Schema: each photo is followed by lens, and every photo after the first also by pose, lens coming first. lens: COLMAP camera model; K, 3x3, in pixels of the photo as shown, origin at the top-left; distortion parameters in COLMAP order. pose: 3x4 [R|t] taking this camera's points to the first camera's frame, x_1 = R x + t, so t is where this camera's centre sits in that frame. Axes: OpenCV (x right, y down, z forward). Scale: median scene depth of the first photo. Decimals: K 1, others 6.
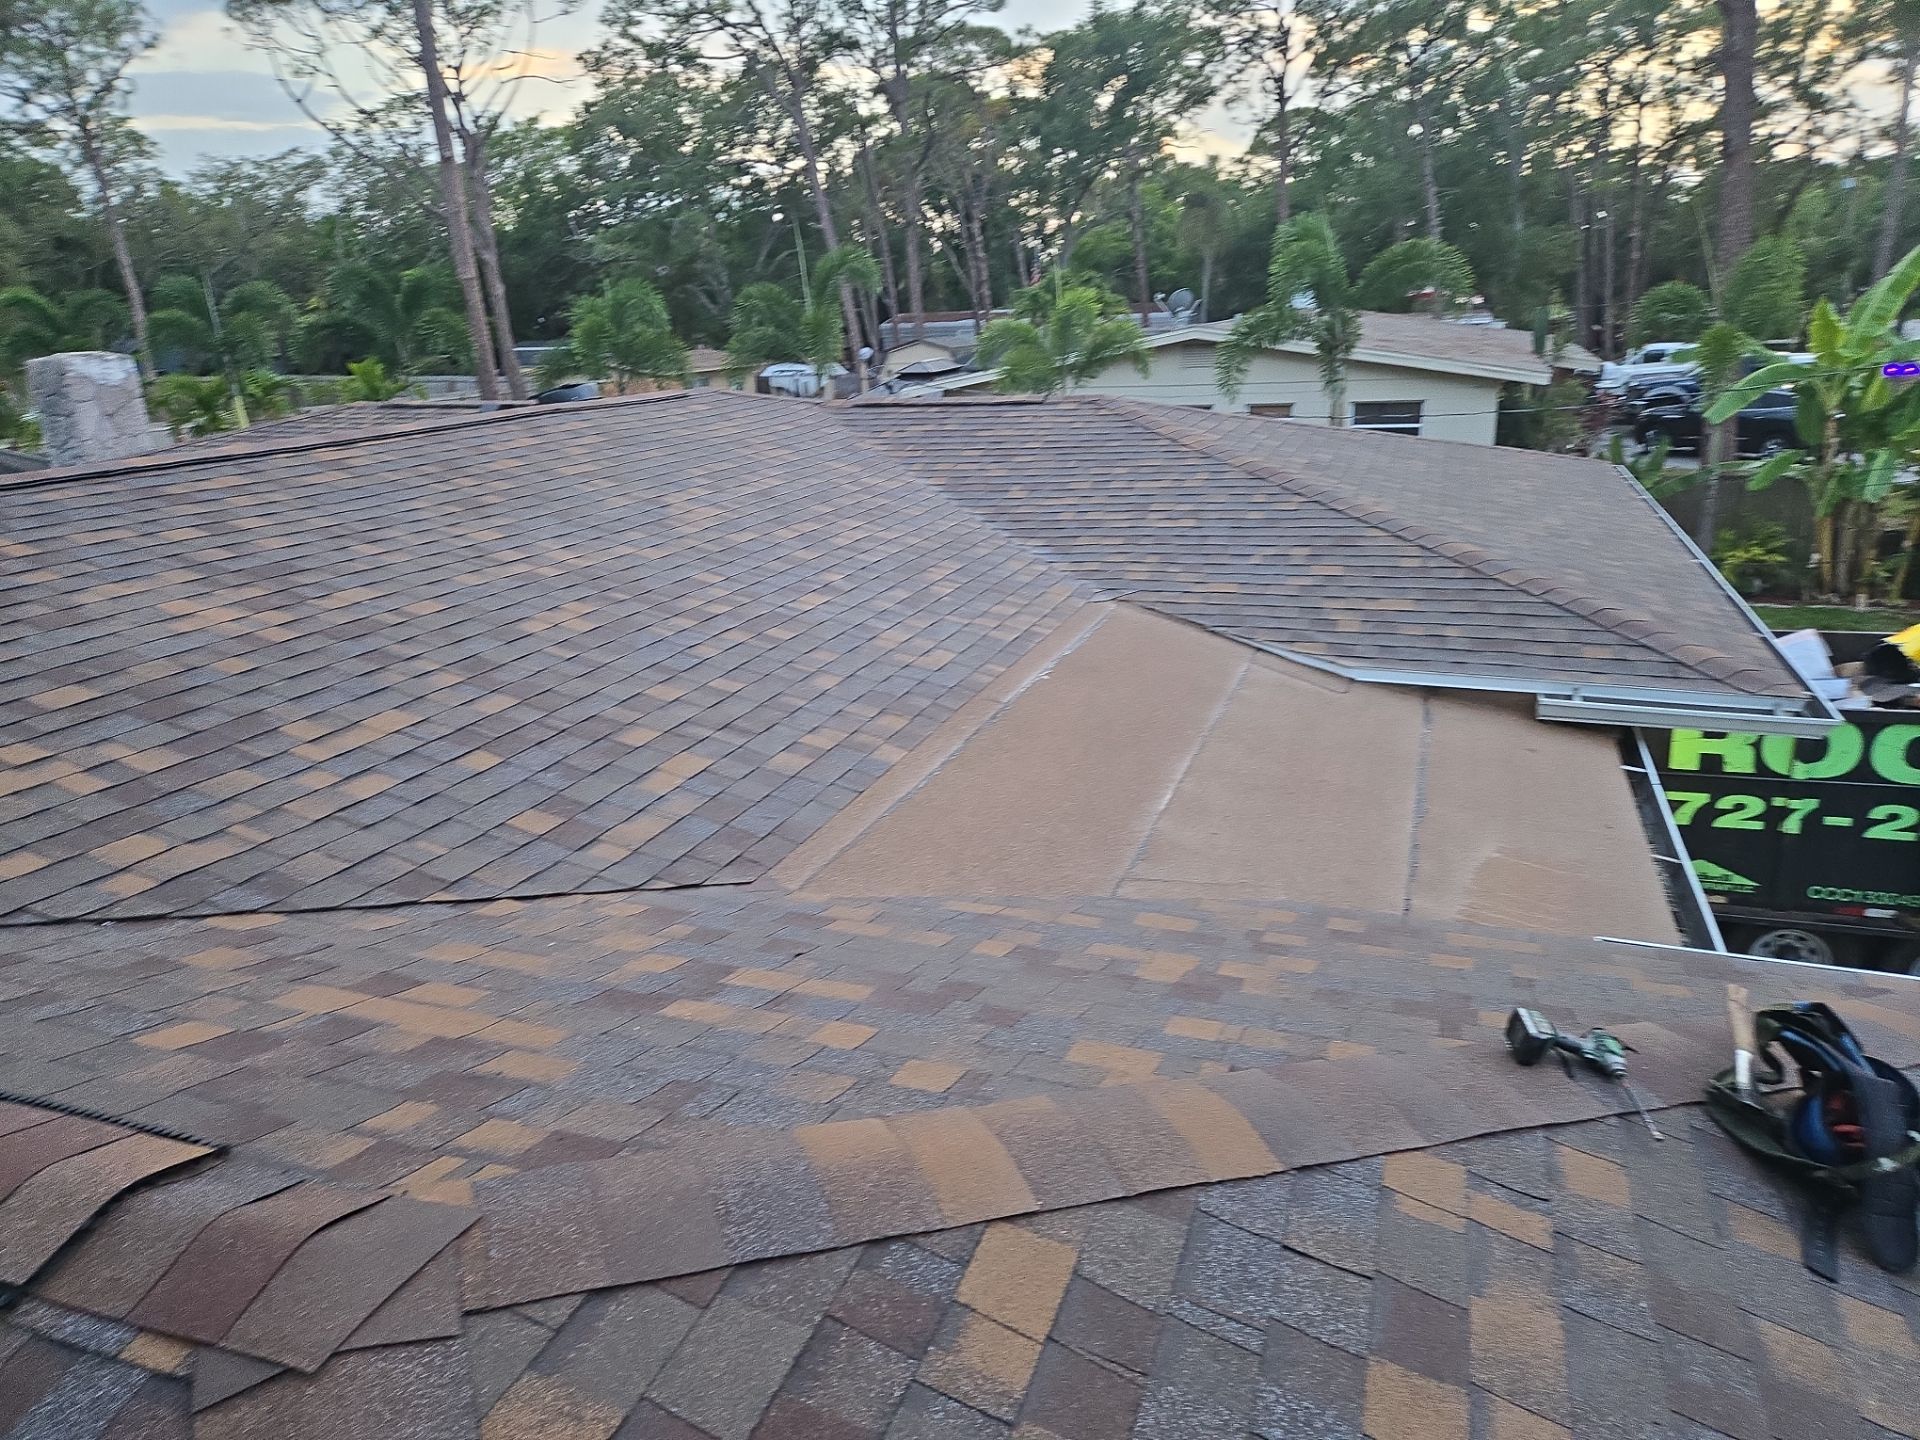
lens RADIAL K [[1268.7, 0, 952.9], [0, 1268.7, 738.5], [0, 0, 1]] dist [0.069509, -0.056615]
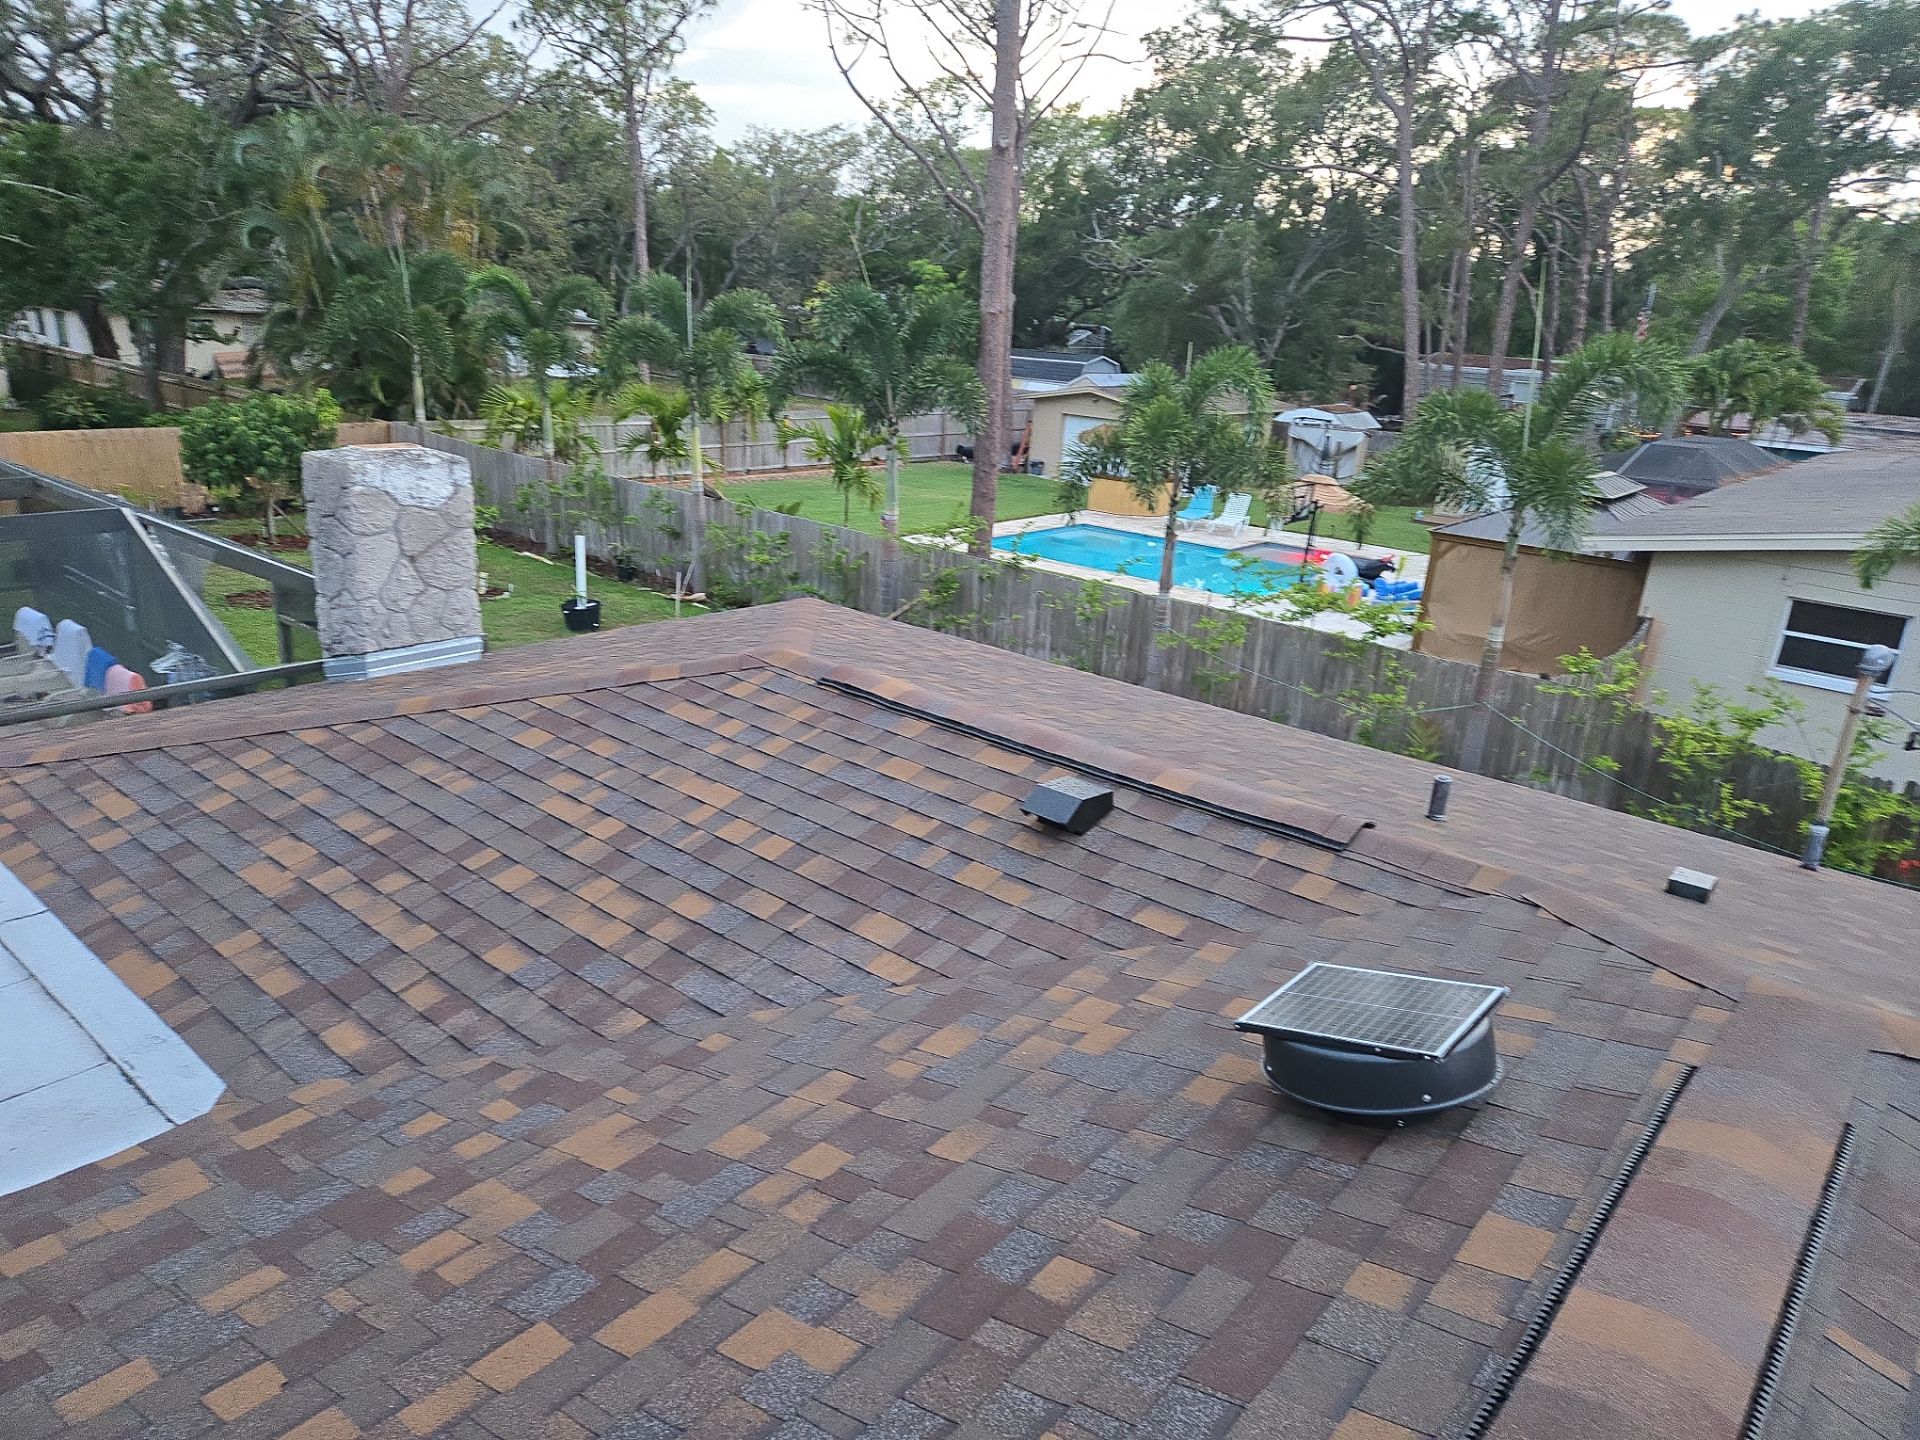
lens RADIAL K [[1268.7, 0, 955.9], [0, 1268.7, 746.4], [0, 0, 1]] dist [0.069509, -0.056615]
pose [[0.936196, 0.199642, -0.289275, -0.455593], [-0.197676, 0.979595, 0.036314, -0.458391], [0.290622, 0.023186, 0.956557, 1.003647]]
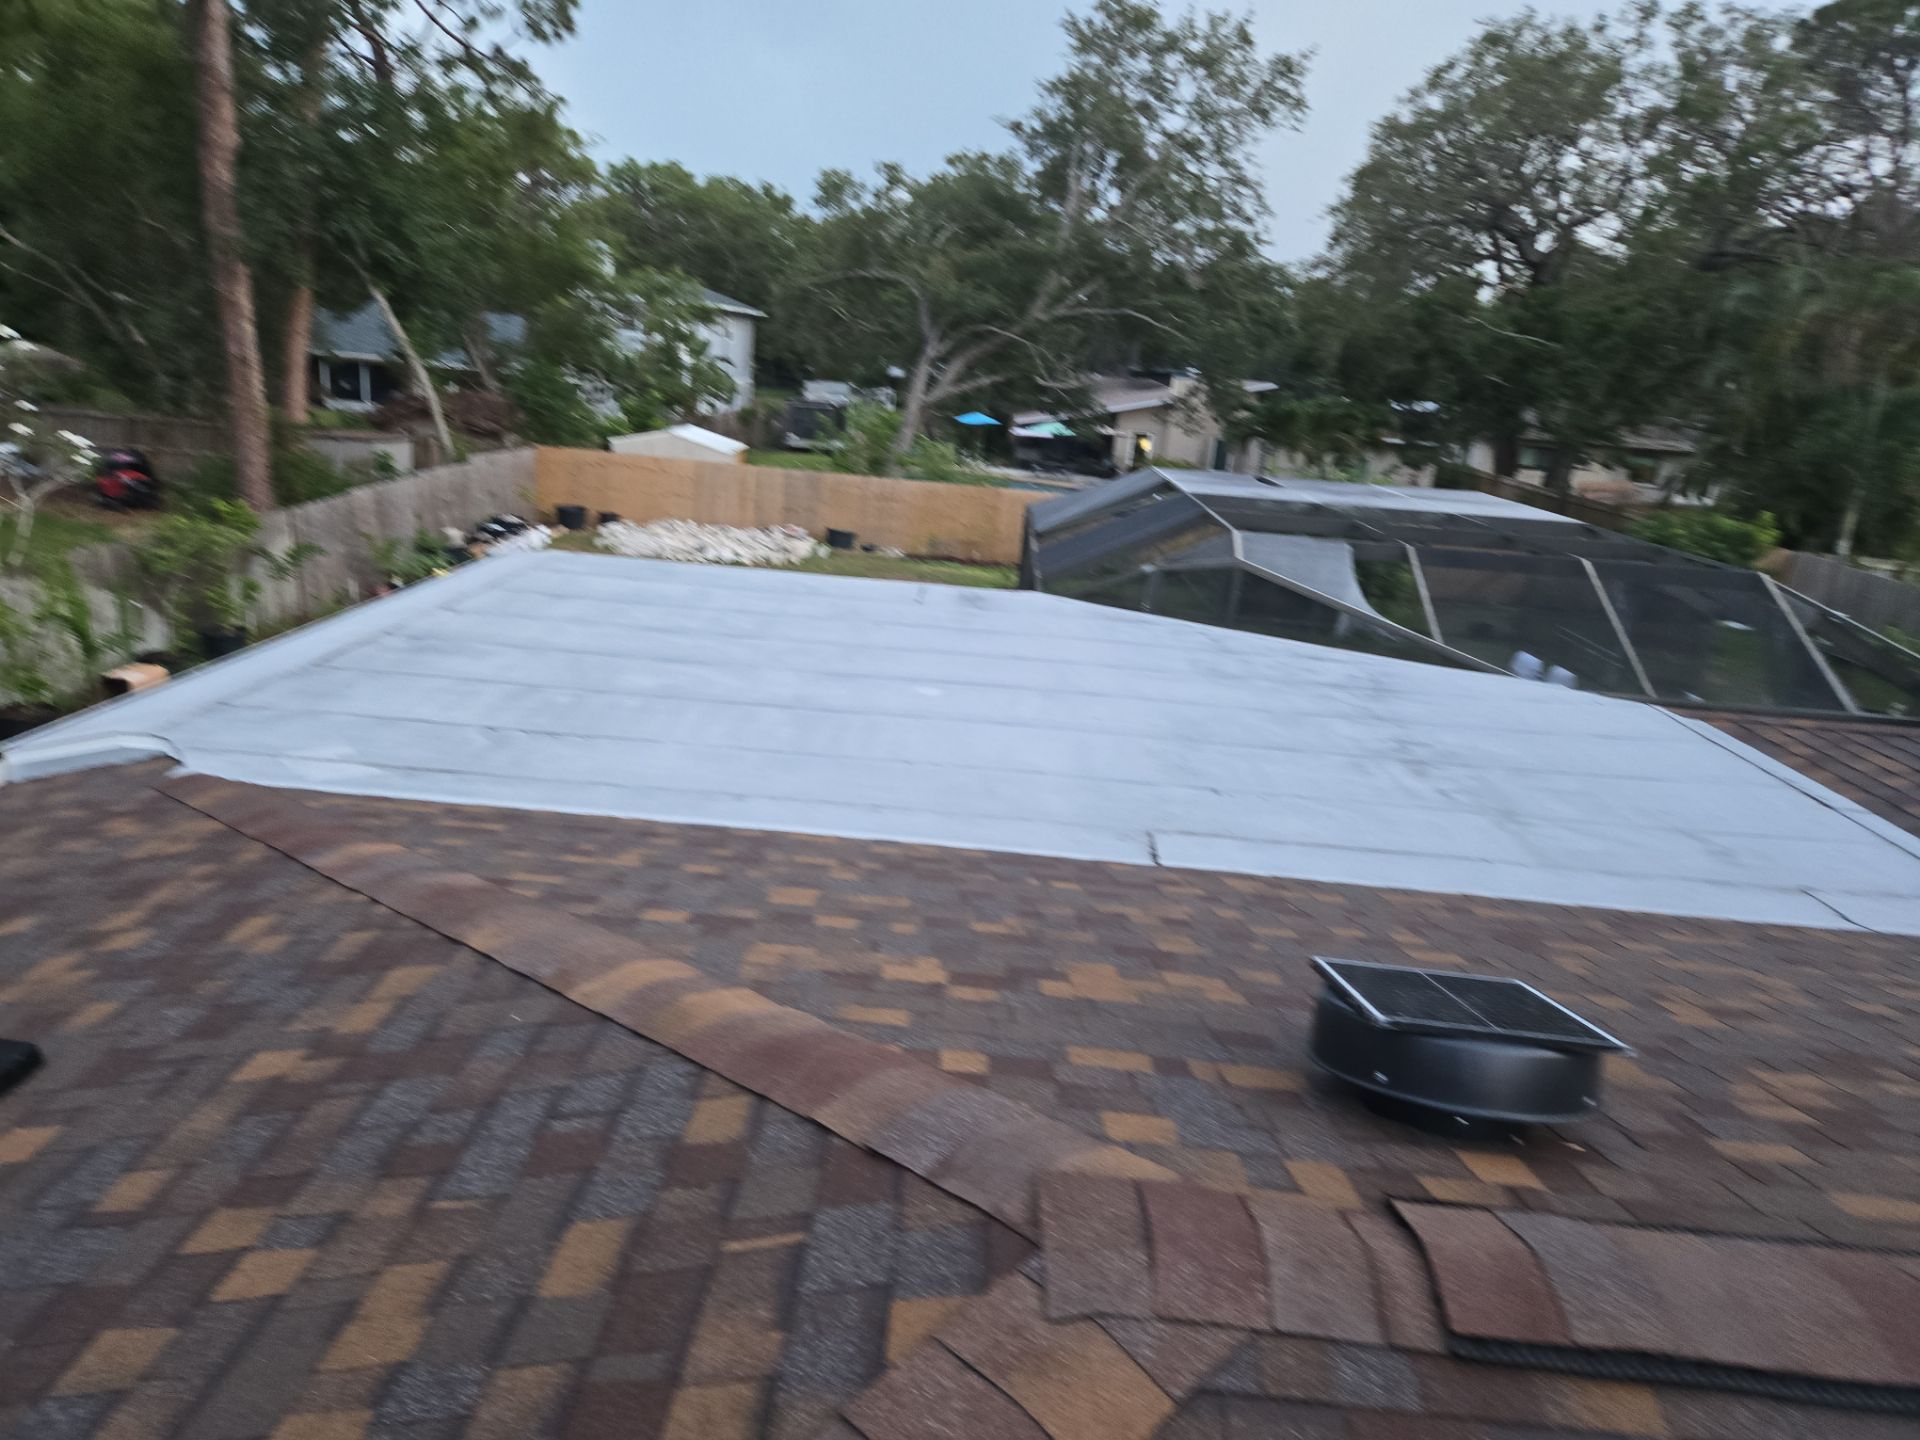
lens RADIAL K [[1268.7, 0, 946.5], [0, 1268.7, 734.9], [0, 0, 1]] dist [0.069509, -0.056615]
pose [[0.303152, 0.335914, -0.891774, -0.448820], [-0.389849, 0.897635, 0.205595, -0.238031], [0.869550, 0.285330, 0.403076, 0.515013]]
